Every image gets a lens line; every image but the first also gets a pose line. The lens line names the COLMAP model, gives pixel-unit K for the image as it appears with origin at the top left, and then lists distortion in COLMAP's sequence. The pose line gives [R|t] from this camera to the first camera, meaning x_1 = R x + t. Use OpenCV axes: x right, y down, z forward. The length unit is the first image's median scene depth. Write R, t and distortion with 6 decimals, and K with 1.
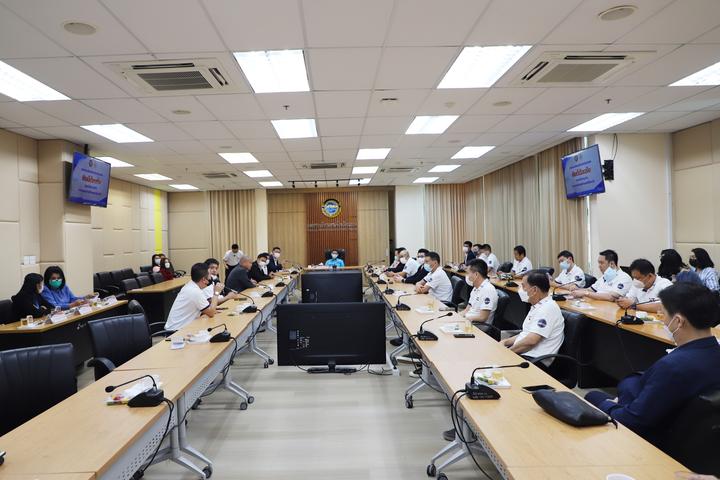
lens RADIAL K [[524.4, 0, 328.5], [0, 524.4, 240.3], [0, 0, 1]] dist [-0.040274, 0.001698]
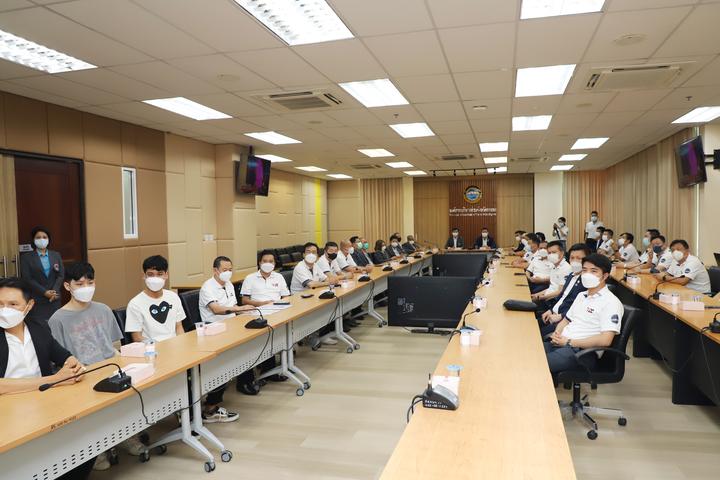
lens RADIAL K [[513.1, 0, 375.9], [0, 513.1, 242.5], [0, 0, 1]] dist [-0.005326, 0.001252]
pose [[0.972348, 0.019174, -0.232747, 0.108731], [-0.010416, 0.999193, 0.038803, -0.003208], [0.233303, -0.035306, 0.971763, -0.128992]]
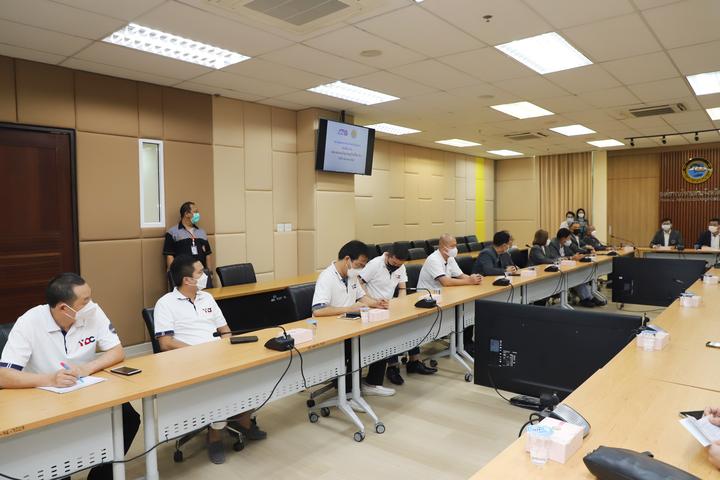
lens RADIAL K [[499.2, 0, 360.0], [0, 499.2, 240.0], [0, 0, 1]] dist [-0.038159, 0.000550]
pose [[0.774206, 0.048851, -0.631045, 0.146337], [-0.012047, 0.997974, 0.062476, -0.000959], [0.632819, -0.040767, 0.773226, 0.259570]]
